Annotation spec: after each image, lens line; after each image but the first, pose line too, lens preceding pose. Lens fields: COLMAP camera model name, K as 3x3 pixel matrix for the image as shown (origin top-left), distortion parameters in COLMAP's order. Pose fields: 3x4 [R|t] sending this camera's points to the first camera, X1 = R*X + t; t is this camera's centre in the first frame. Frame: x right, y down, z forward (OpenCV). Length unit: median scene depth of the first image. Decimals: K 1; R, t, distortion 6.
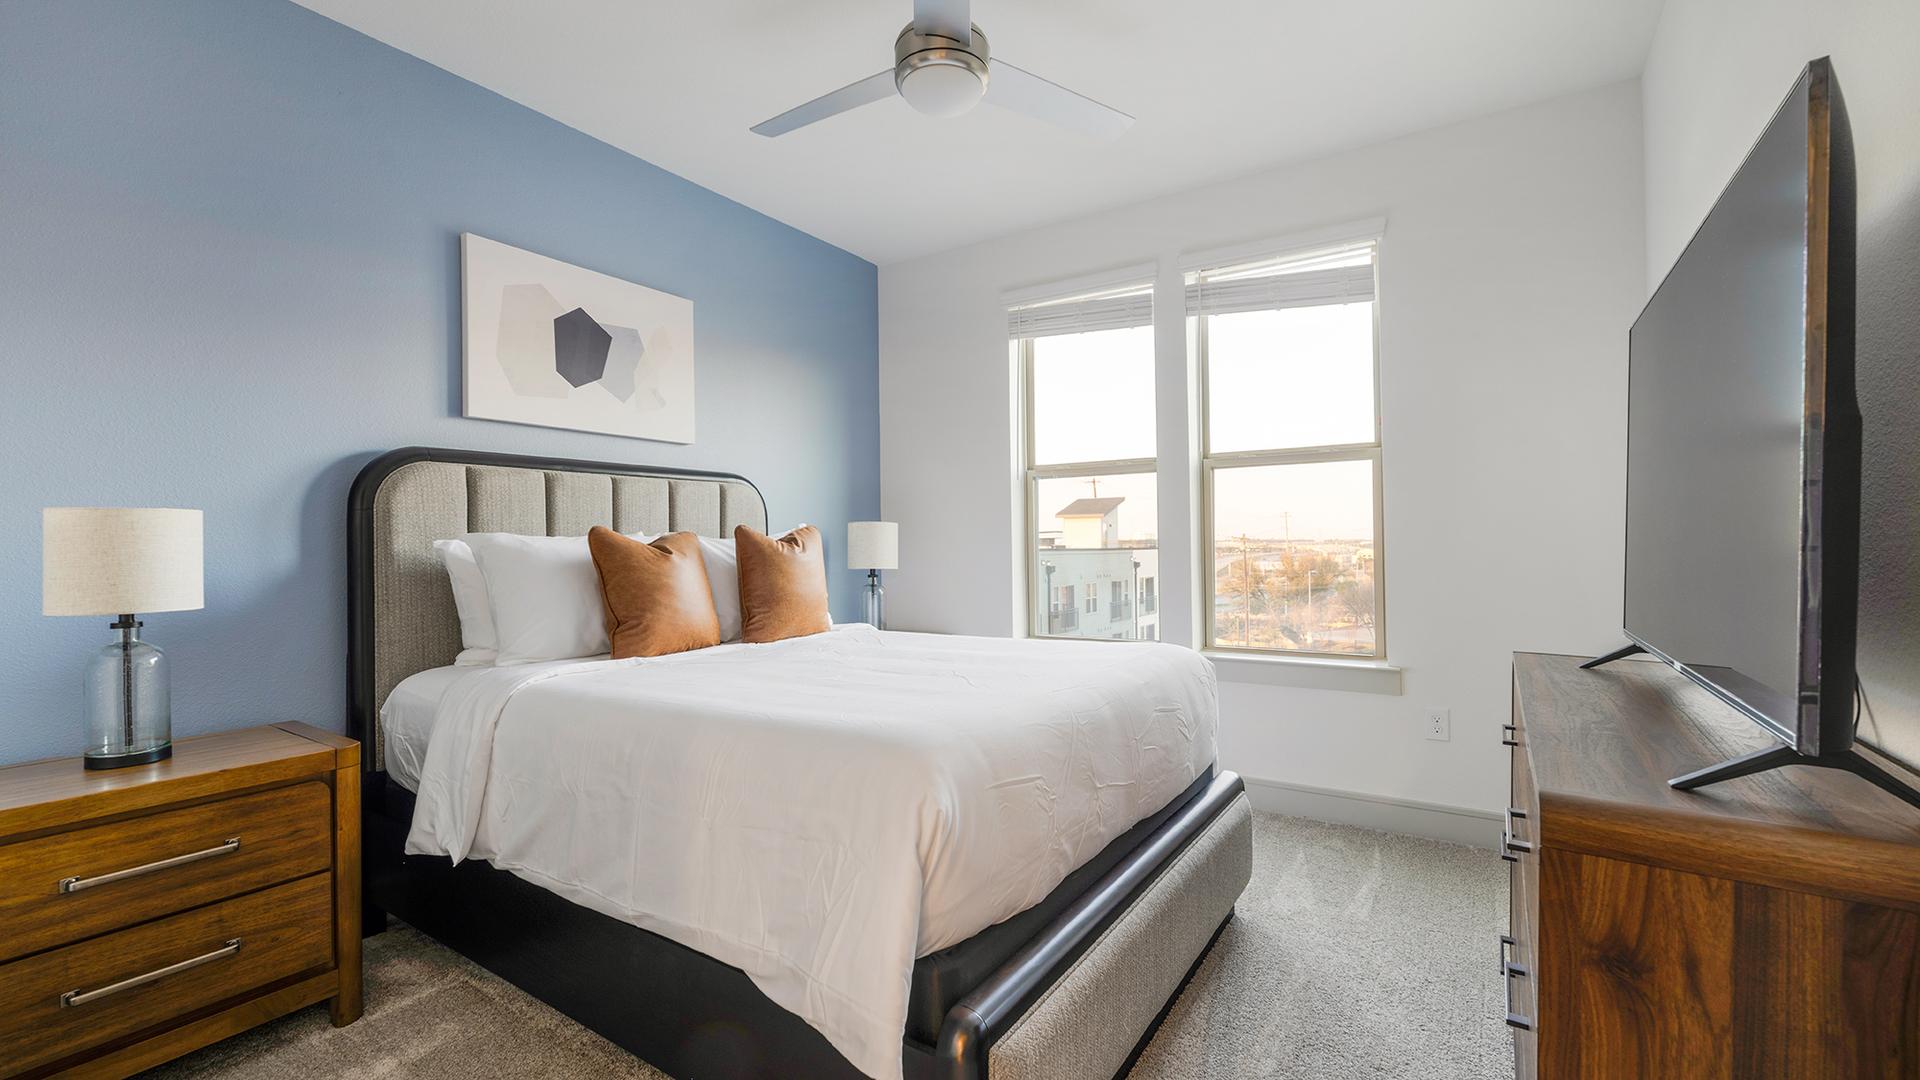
lens RADIAL K [[807.8, 0, 929.1], [0, 807.8, 510.3], [0, 0, 1]] dist [0.005731, -0.000250]
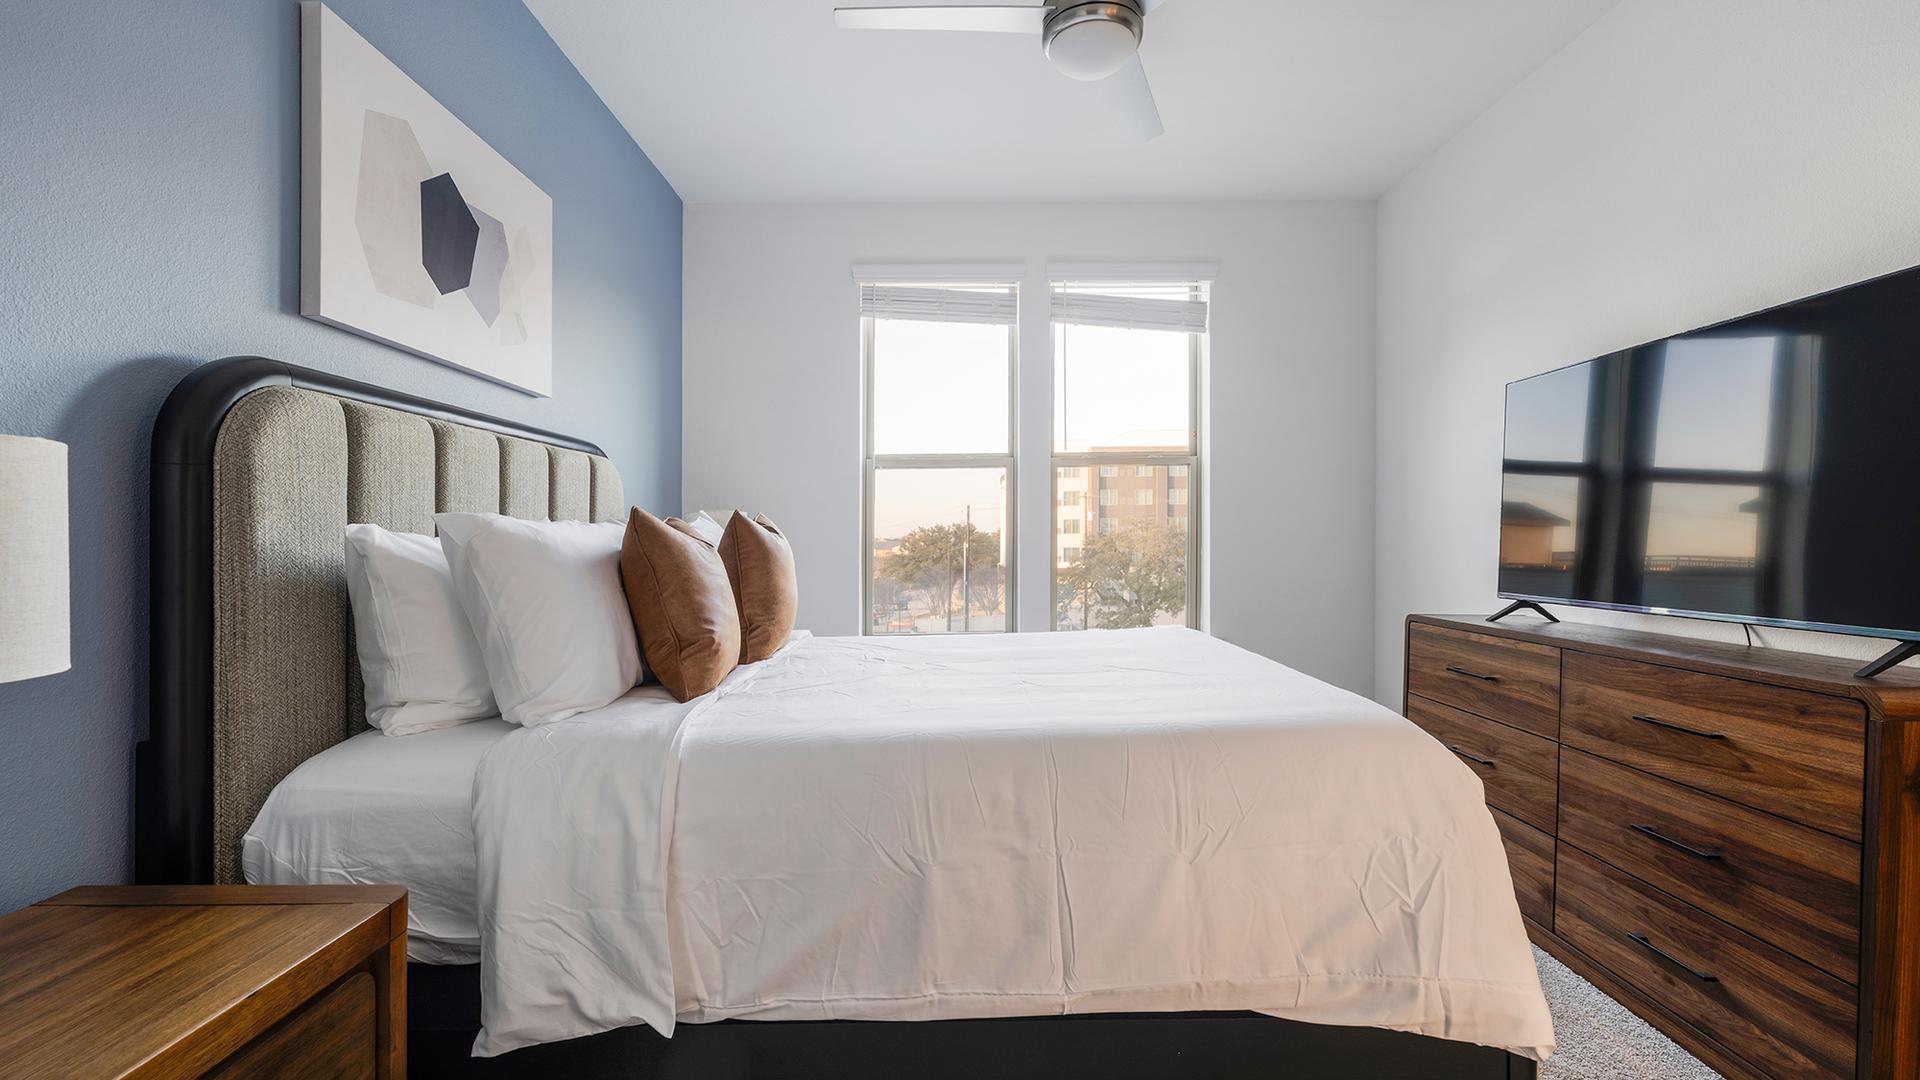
lens RADIAL K [[814.1, 0, 959.0], [0, 814.1, 518.3], [0, 0, 1]] dist [-0.003491, -0.000500]
pose [[0.820643, 0.011274, 0.571330, -0.463223], [-0.020963, 0.999726, 0.010384, 0.013655], [-0.571057, -0.020498, 0.820655, 0.216168]]
